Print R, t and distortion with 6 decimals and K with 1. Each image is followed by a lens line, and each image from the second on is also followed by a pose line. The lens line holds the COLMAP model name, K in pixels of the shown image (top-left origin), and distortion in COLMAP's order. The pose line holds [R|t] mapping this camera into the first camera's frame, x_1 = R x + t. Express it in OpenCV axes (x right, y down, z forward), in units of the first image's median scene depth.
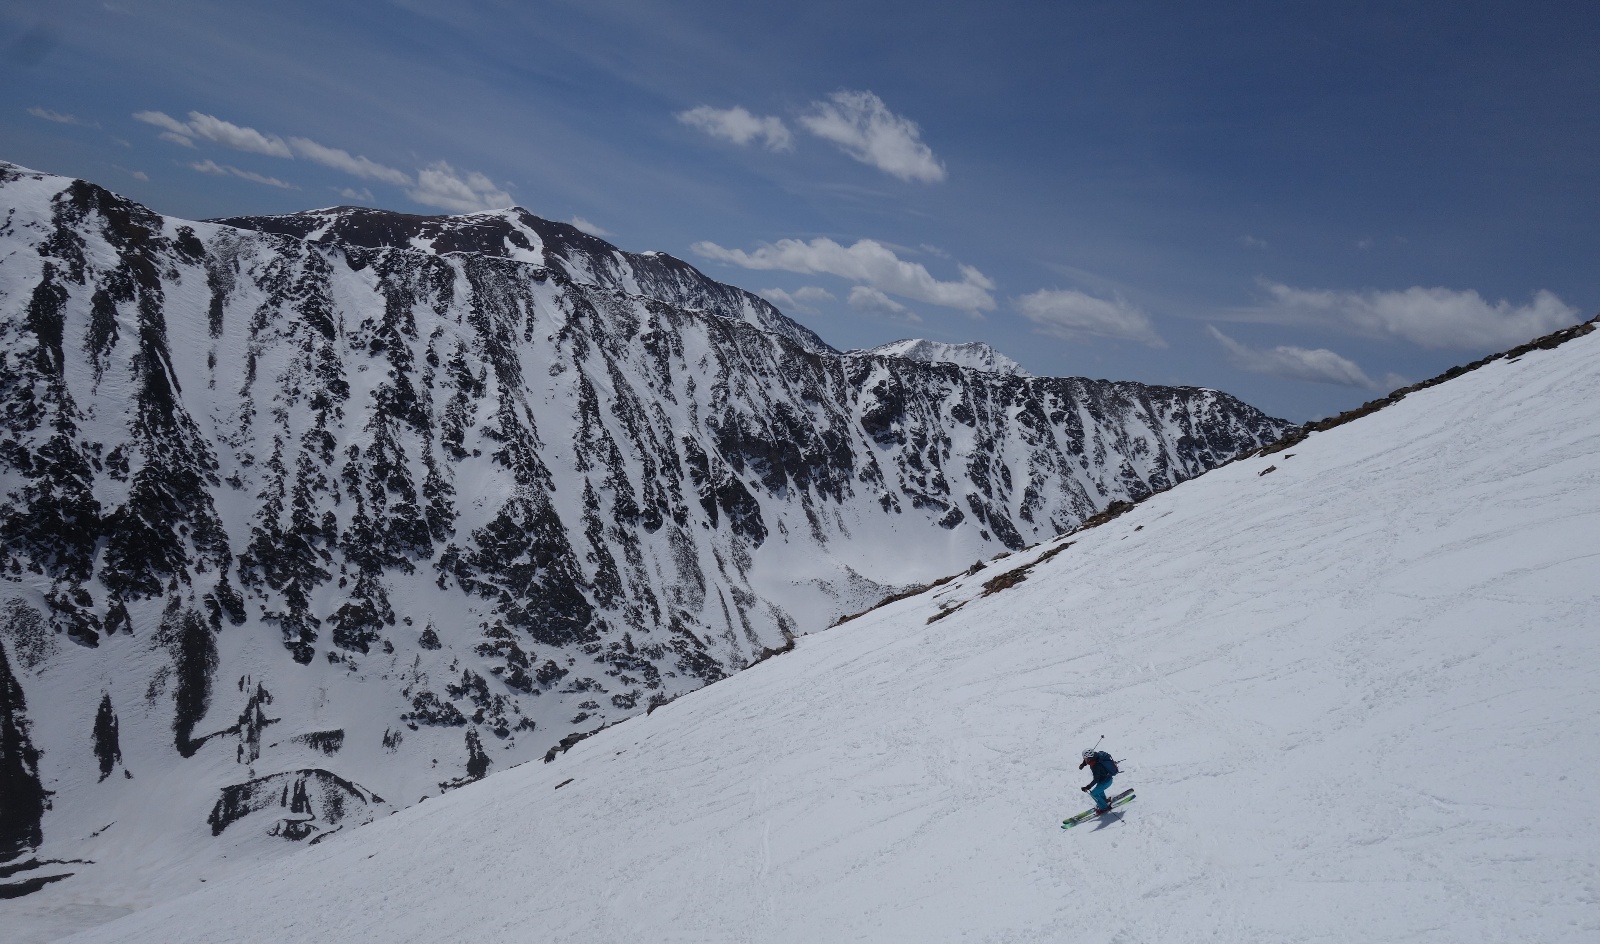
lens RADIAL K [[1345.9, 0, 802.9], [0, 1345.9, 536.9], [0, 0, 1]] dist [0.001260, 0.006124]
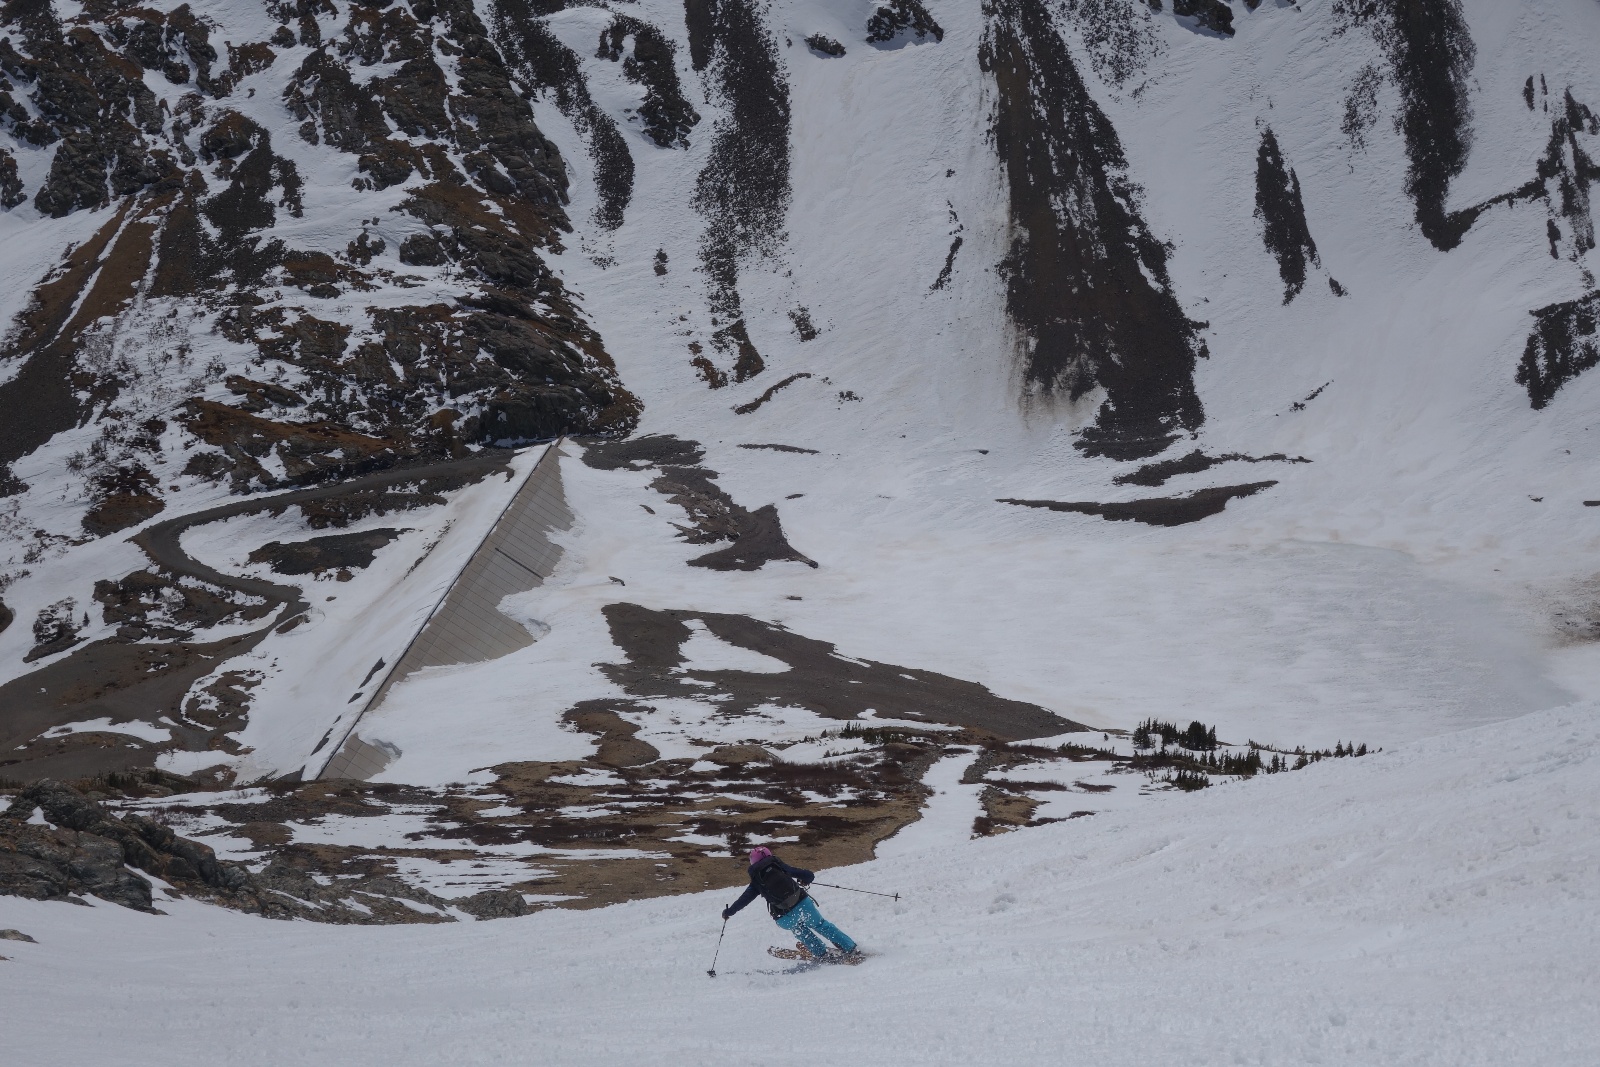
lens RADIAL K [[2502.4, 0, 800.0], [0, 2502.4, 533.5], [0, 0, 1]] dist [0.015260, -0.027153]
pose [[0.851094, 0.002048, -0.525009, -0.165645], [0.108598, 0.977679, 0.179862, 0.068171], [0.513658, -0.210095, 0.831875, 0.130685]]
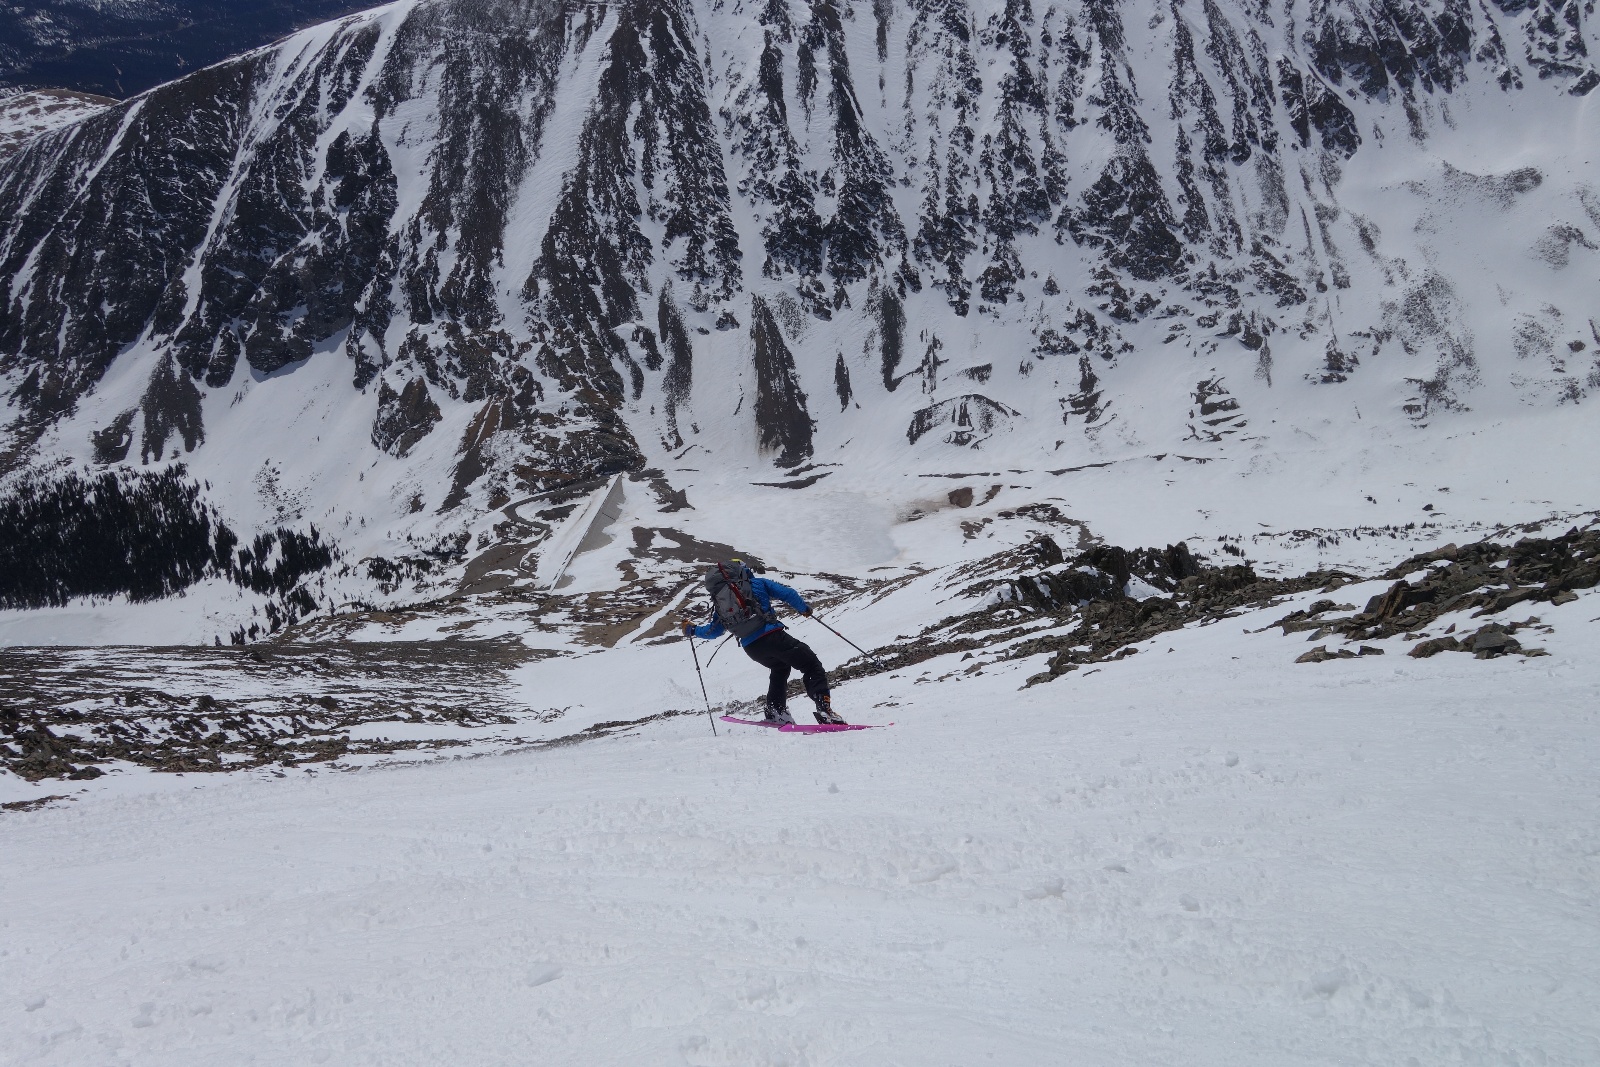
lens RADIAL K [[1246.6, 0, 800.0], [0, 1246.6, 533.5], [0, 0, 1]] dist [0.000511, 0.000914]
pose [[0.839320, 0.030082, -0.542805, 0.185137], [0.166497, 0.936264, 0.309336, -0.115422], [0.517514, -0.350007, 0.780817, -0.167336]]
